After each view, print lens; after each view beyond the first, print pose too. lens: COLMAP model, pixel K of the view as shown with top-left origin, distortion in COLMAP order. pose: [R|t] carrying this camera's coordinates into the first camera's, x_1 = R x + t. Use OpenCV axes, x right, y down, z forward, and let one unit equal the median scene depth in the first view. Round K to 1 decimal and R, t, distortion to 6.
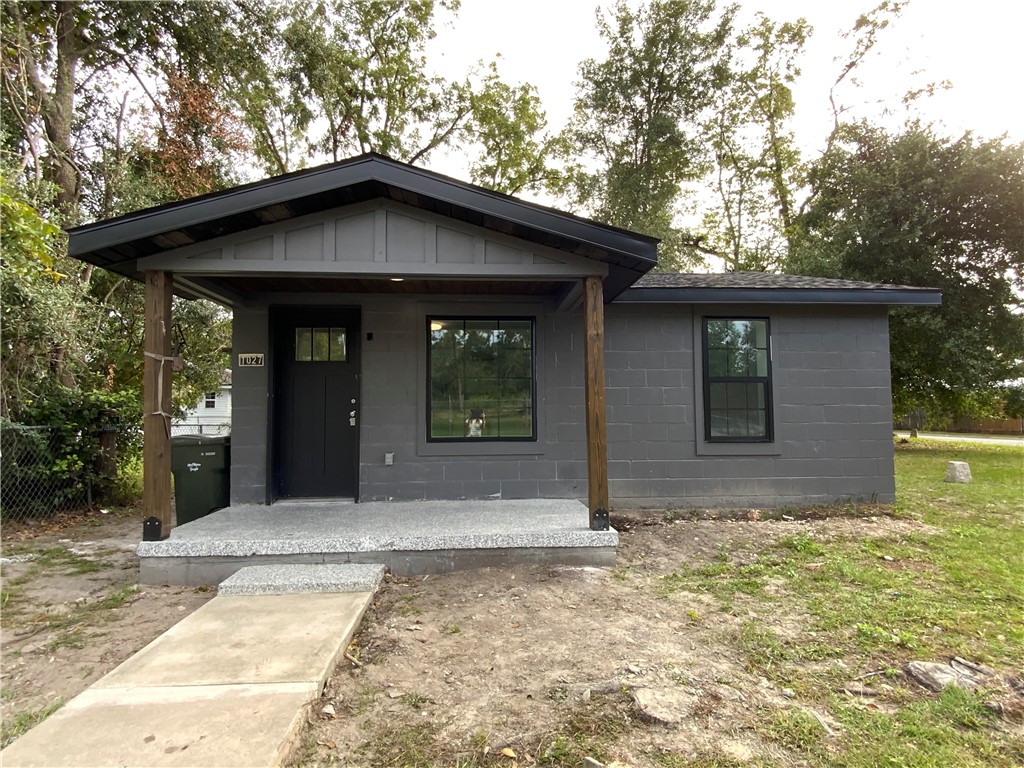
lens RADIAL K [[561.7, 0, 510.8], [0, 561.7, 376.5], [0, 0, 1]] dist [0.002016, -0.004979]
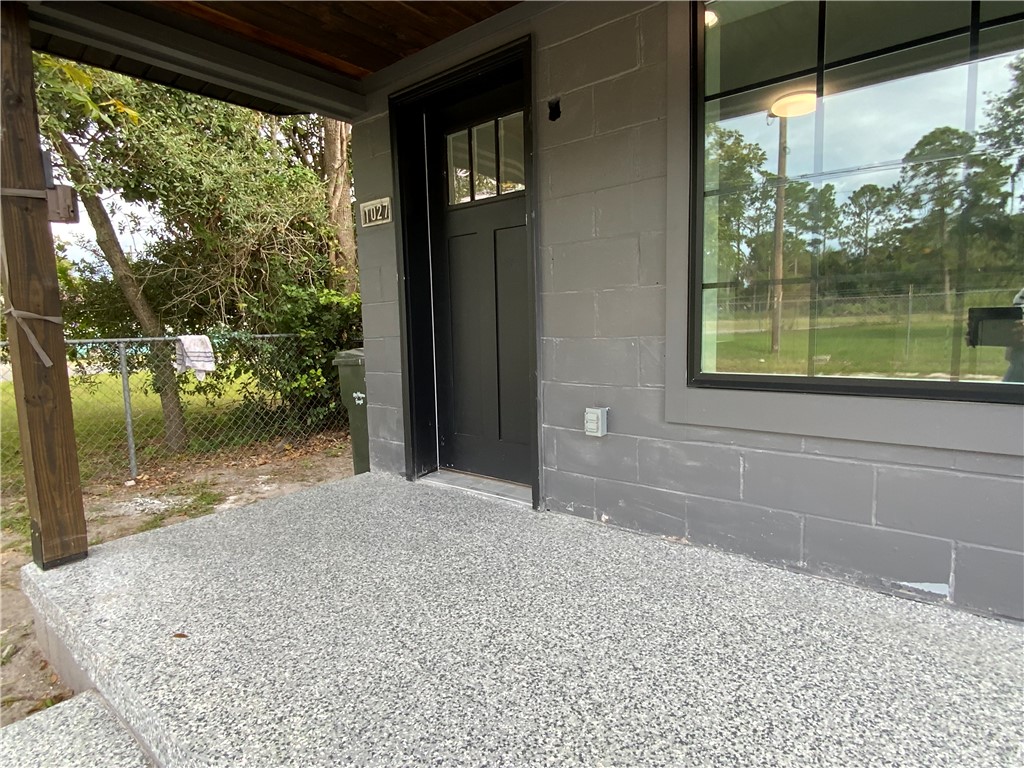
lens RADIAL K [[561.7, 0, 510.2], [0, 561.7, 381.5], [0, 0, 1]] dist [0.002016, -0.004979]
pose [[0.730109, 0.058802, -0.680796, 0.005409], [0.062159, 0.986445, 0.151863, 0.055211], [0.680497, -0.153194, 0.716558, 0.672188]]
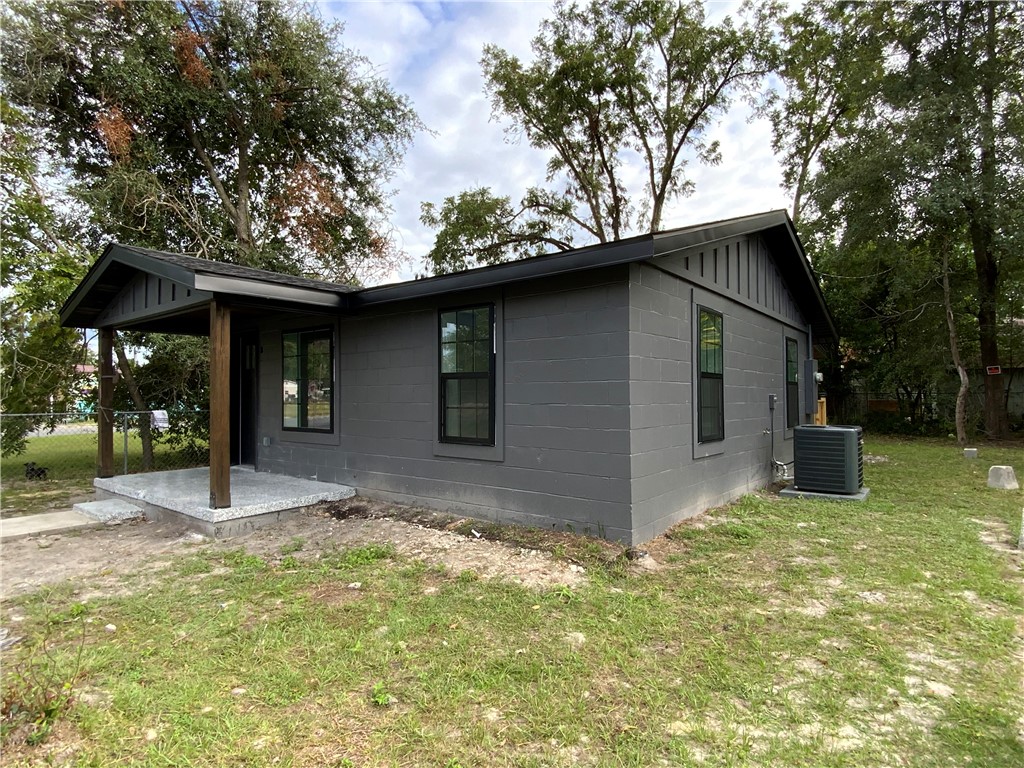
lens RADIAL K [[561.7, 0, 518.0], [0, 561.7, 390.4], [0, 0, 1]] dist [0.002016, -0.004979]
pose [[0.741203, -0.004299, -0.671267, 1.106778], [0.045011, 0.998047, 0.043308, -0.003562], [0.669770, -0.062315, 0.739949, 0.412040]]
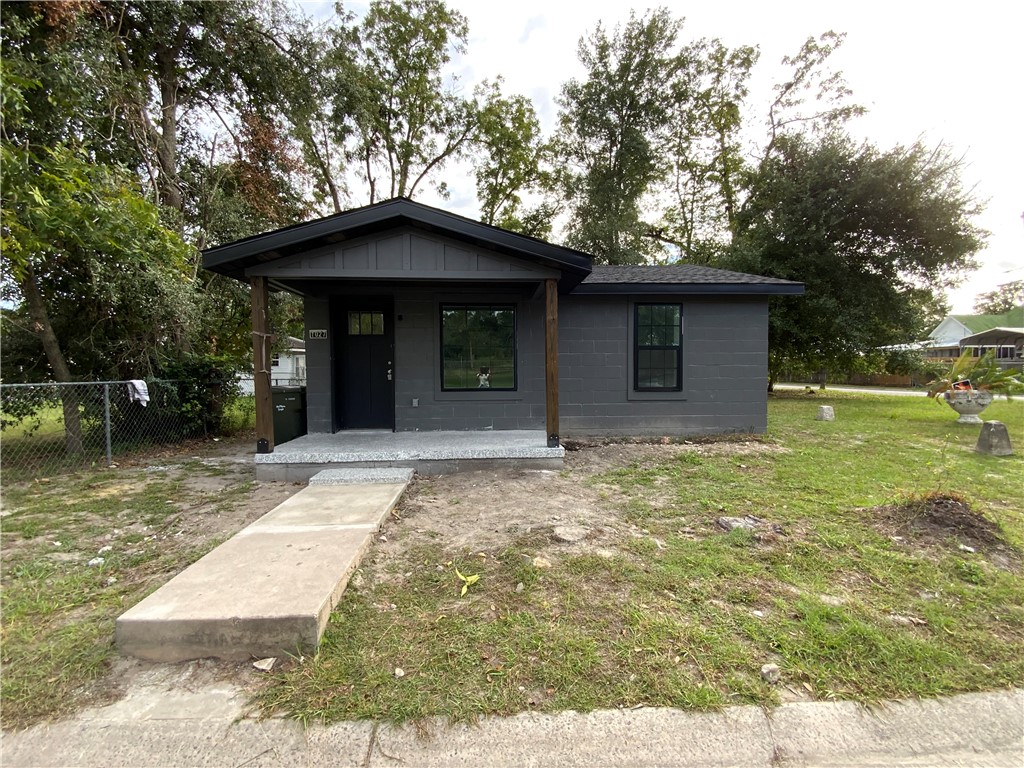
lens RADIAL K [[455.6, 0, 511.1], [0, 455.6, 377.5], [0, 0, 1]] dist [0.005005, -0.004311]
pose [[0.999987, 0.000598, -0.005136, 0.037083], [-0.000177, 0.996671, 0.081523, -0.013629], [0.005168, -0.081521, 0.996658, -0.167810]]
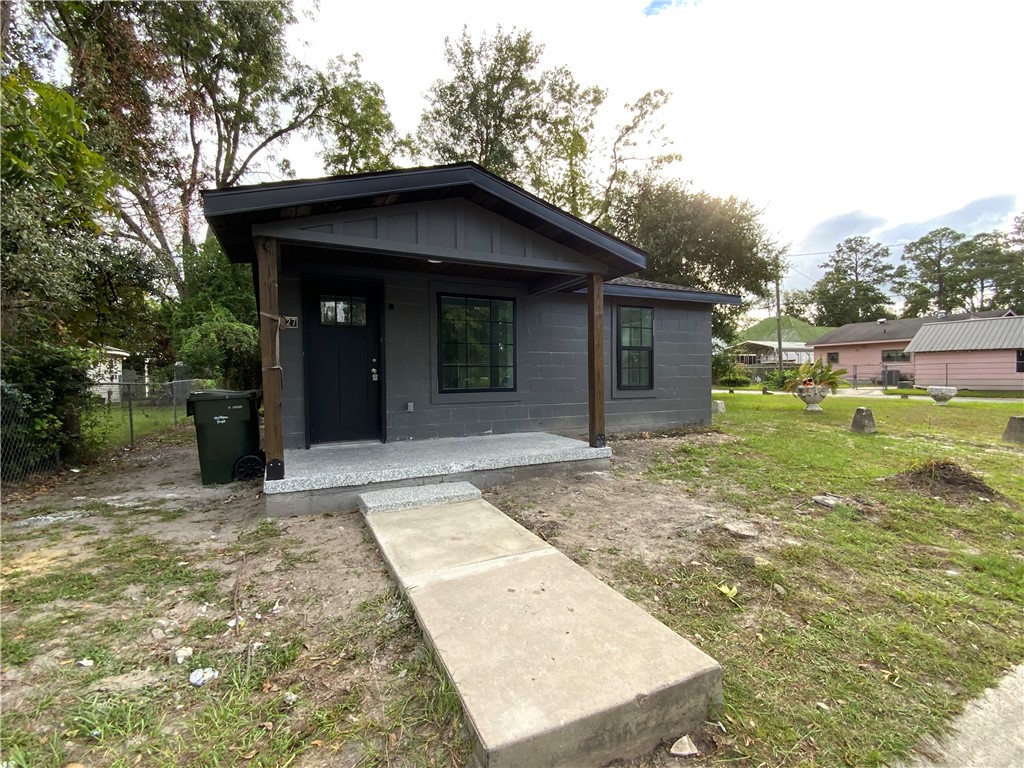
lens RADIAL K [[455.6, 0, 506.6], [0, 455.6, 379.5], [0, 0, 1]] dist [0.005005, -0.004311]
pose [[0.928816, -0.006446, 0.370486, -0.387018], [-0.021188, 0.997289, 0.070471, 0.010847], [-0.369935, -0.073304, 0.926161, -0.010229]]
